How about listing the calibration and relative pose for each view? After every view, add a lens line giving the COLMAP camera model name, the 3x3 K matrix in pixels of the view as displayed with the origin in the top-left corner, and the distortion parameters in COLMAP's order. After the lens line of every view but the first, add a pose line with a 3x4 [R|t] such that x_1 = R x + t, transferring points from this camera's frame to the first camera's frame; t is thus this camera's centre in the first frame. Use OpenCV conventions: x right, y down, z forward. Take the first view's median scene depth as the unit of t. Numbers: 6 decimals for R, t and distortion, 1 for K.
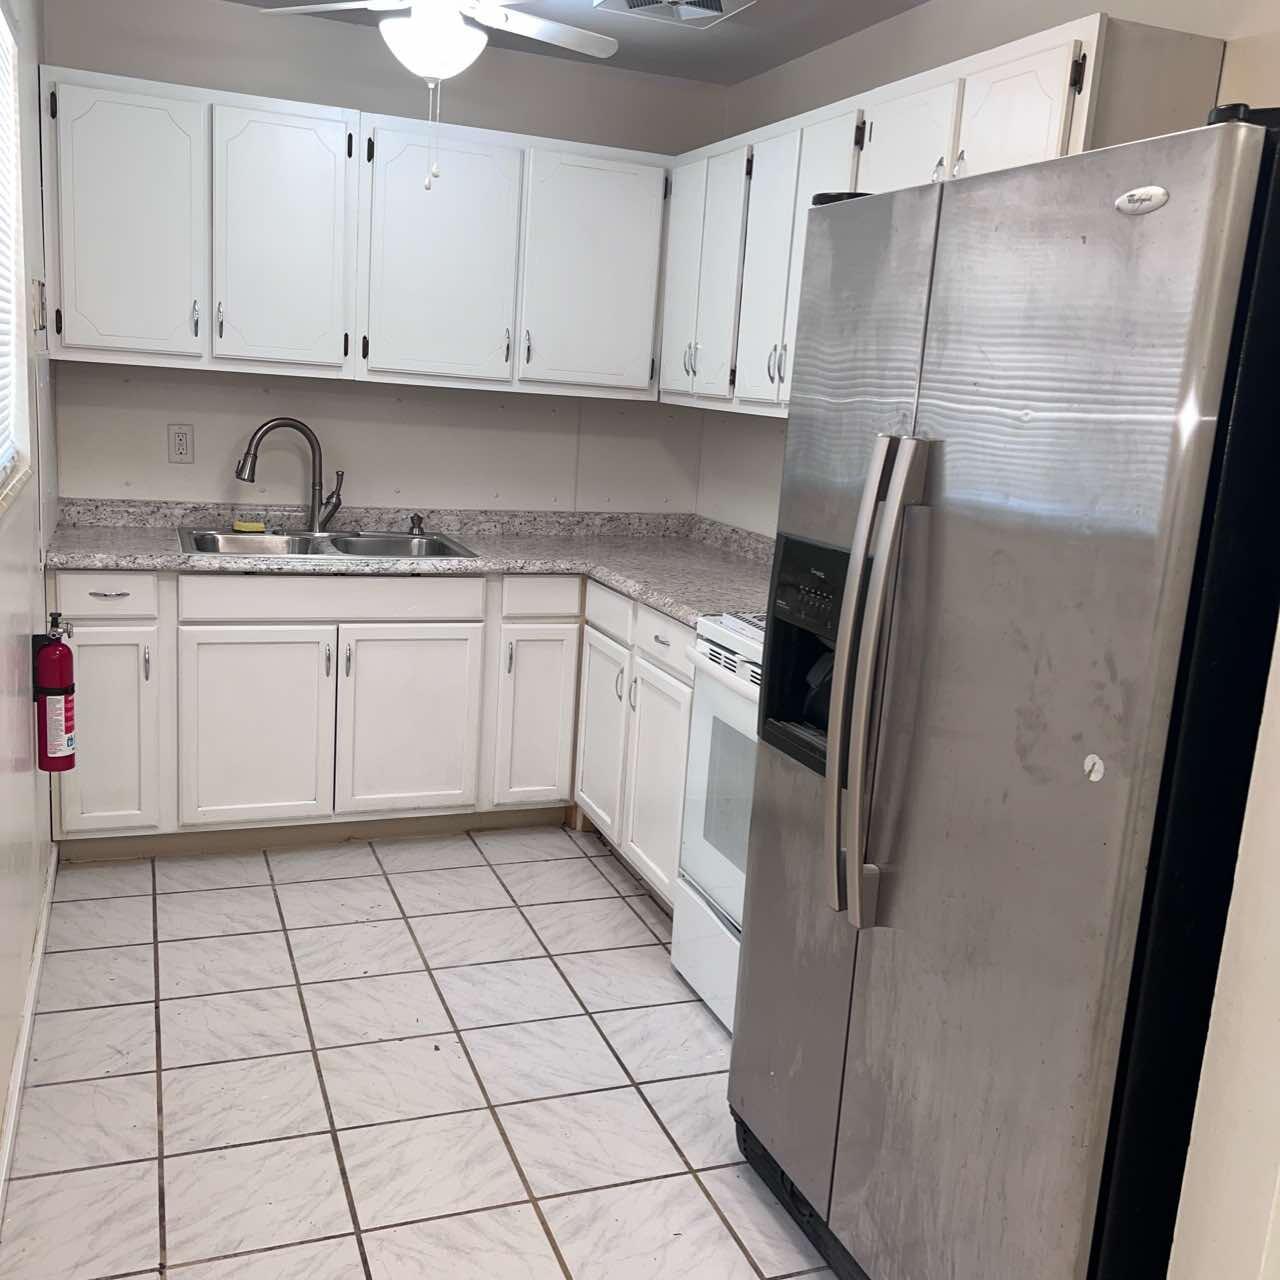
lens RADIAL K [[1276.5, 0, 648.4], [0, 1276.5, 643.2], [0, 0, 1]] dist [0.096421, -0.157149]
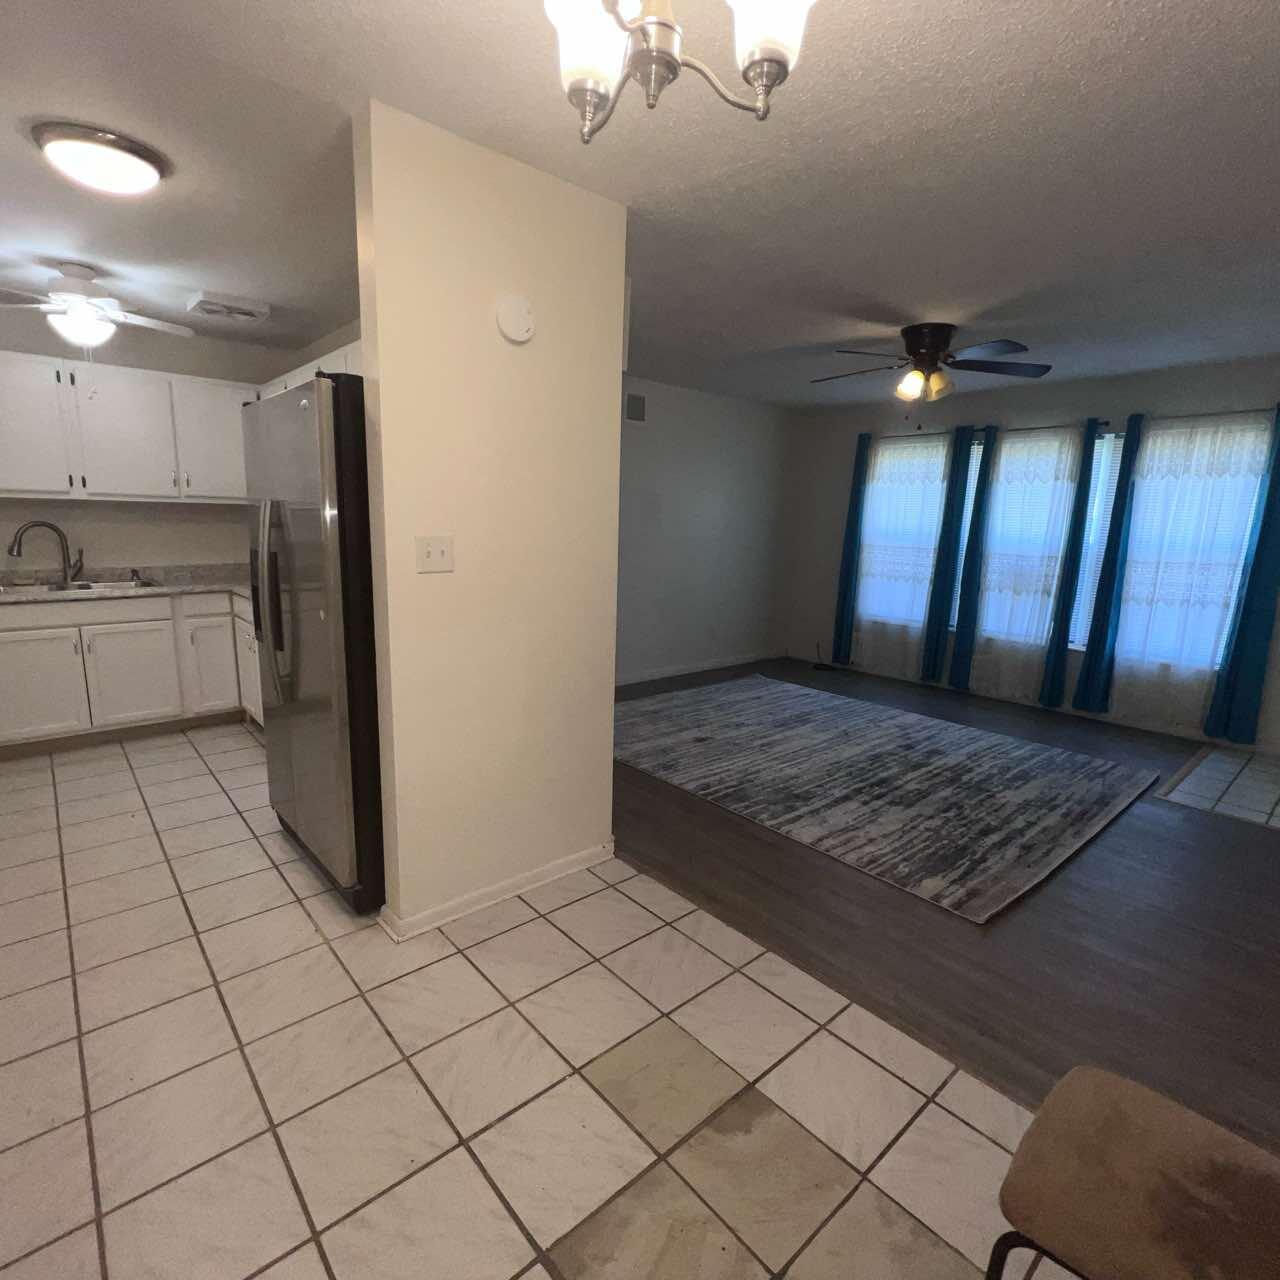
lens RADIAL K [[685.3, 0, 640.6], [0, 685.3, 640.0], [0, 0, 1]] dist [0.002056, -0.001810]
pose [[0.937265, -0.106429, 0.331975, 0.197630], [0.108465, 0.994022, 0.012449, 0.082163], [-0.331315, 0.024340, 0.943206, -0.230923]]
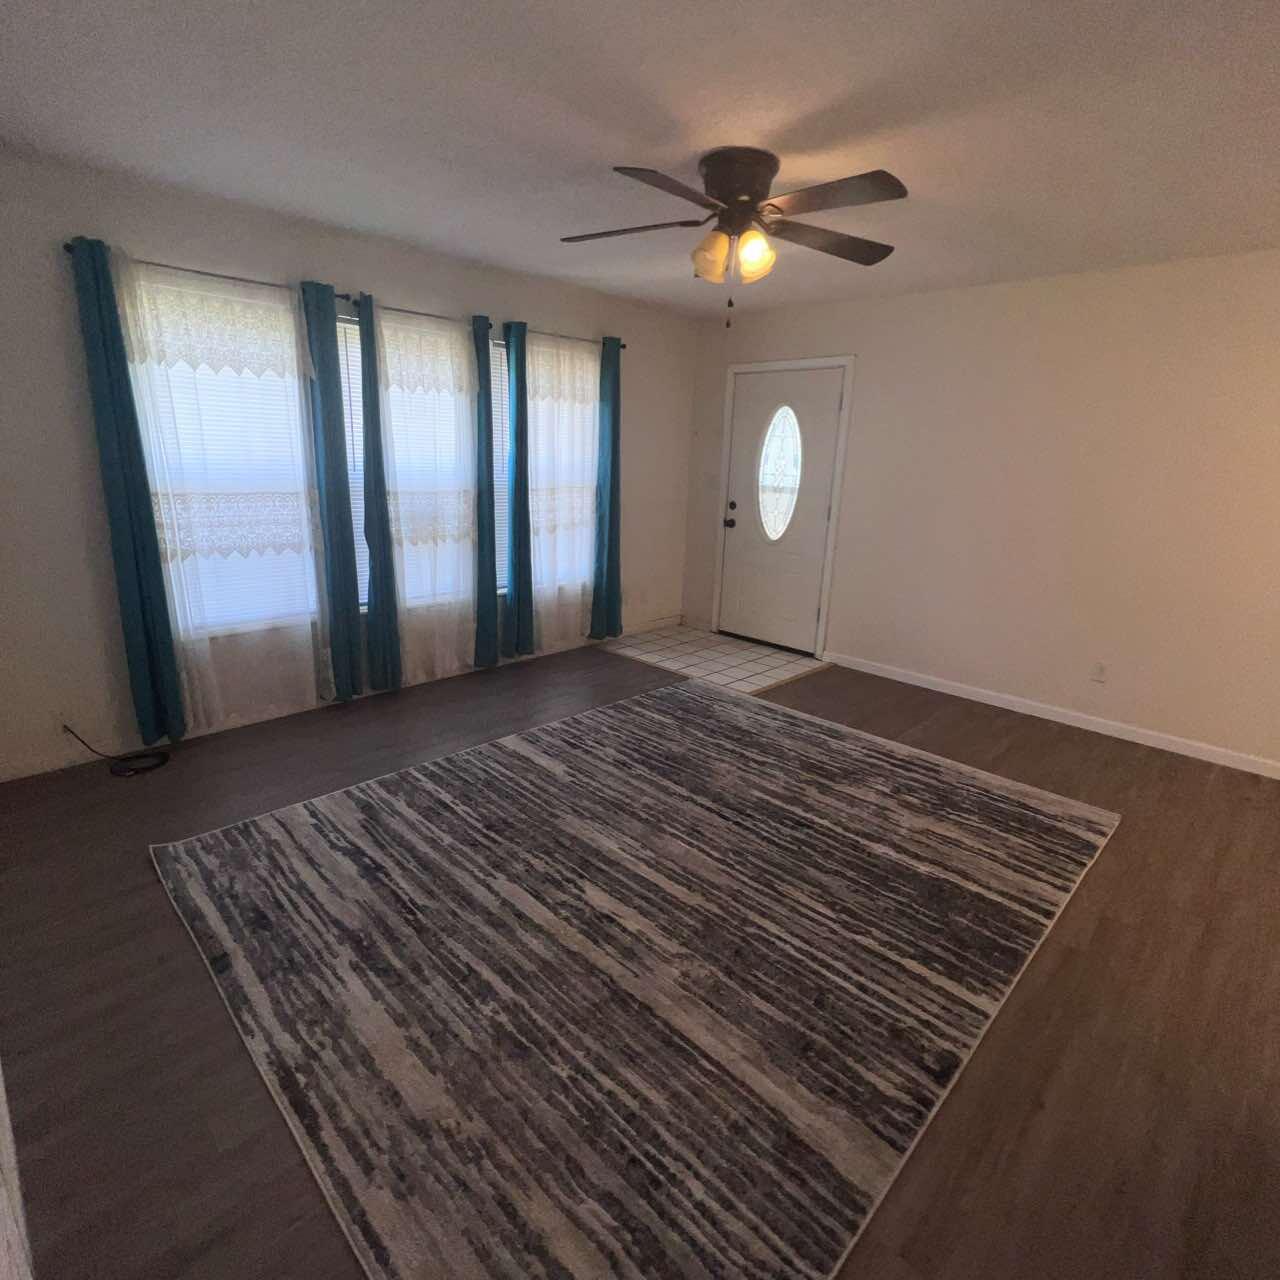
lens RADIAL K [[685.3, 0, 640.6], [0, 685.3, 640.0], [0, 0, 1]] dist [0.002056, -0.001810]
pose [[-0.403594, -0.333120, 0.852140, 0.310466], [0.120104, 0.904015, 0.410283, -0.182566], [-0.907021, 0.267933, -0.324846, 0.970242]]
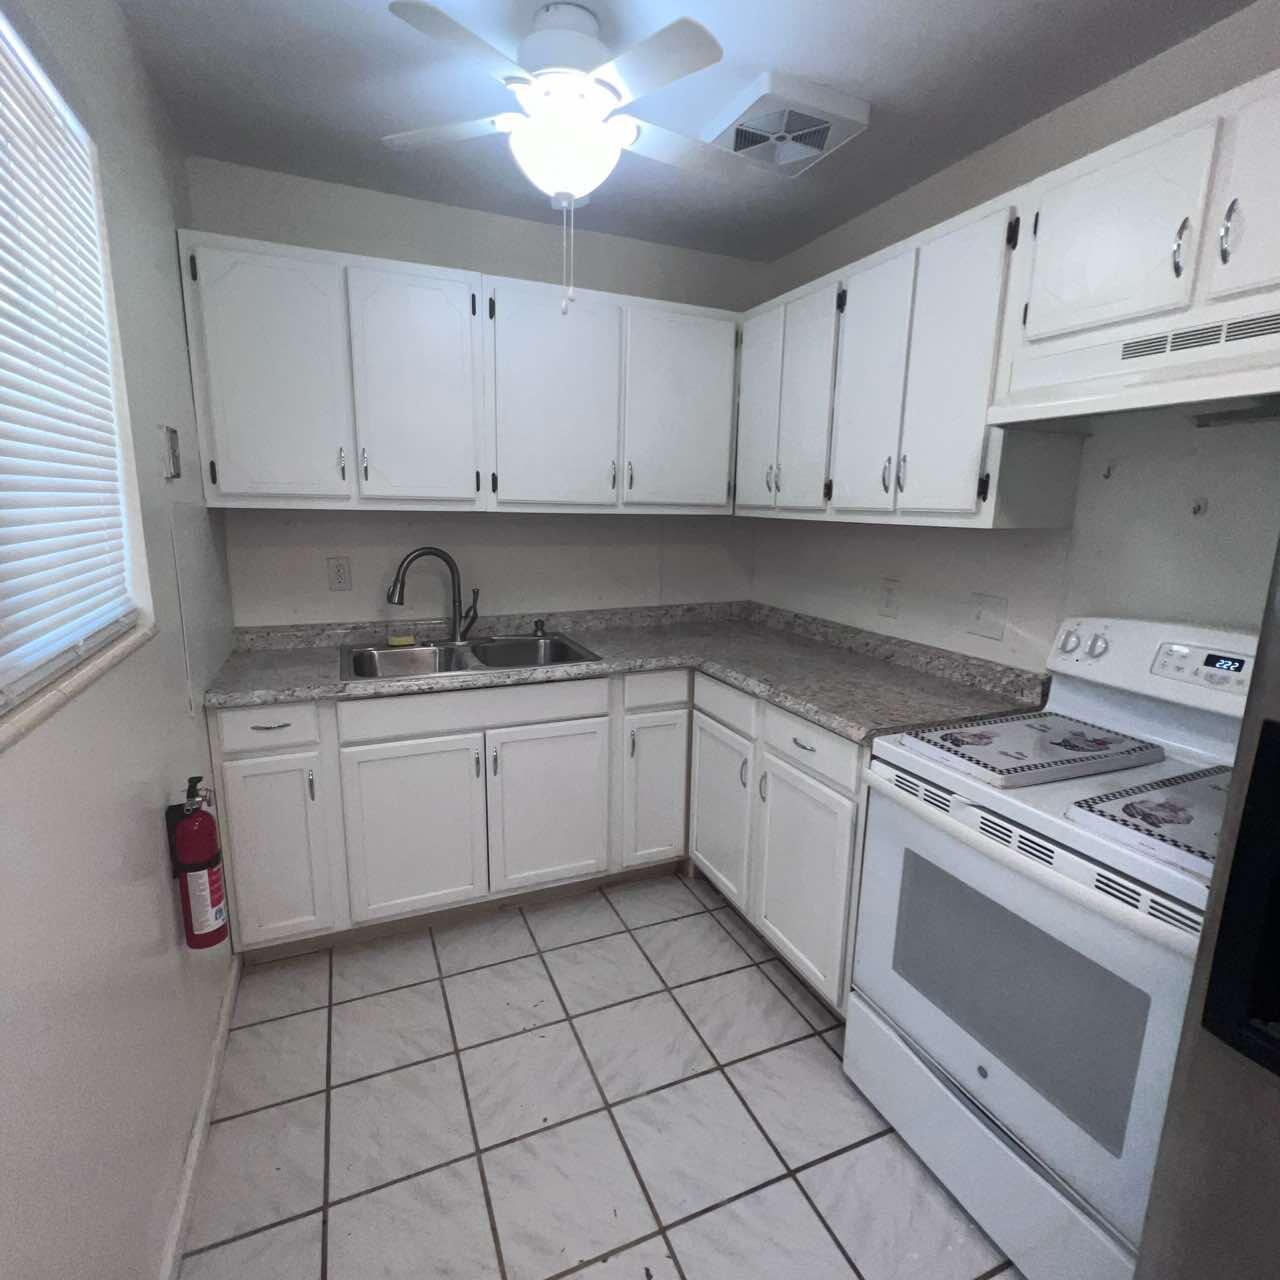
lens RADIAL K [[685.3, 0, 640.6], [0, 685.3, 640.0], [0, 0, 1]] dist [0.002056, -0.001810]
pose [[0.998109, -0.056276, 0.024729, -0.117802], [0.056415, 0.998395, -0.004974, -0.082977], [-0.024410, 0.006360, 0.999682, 0.404846]]
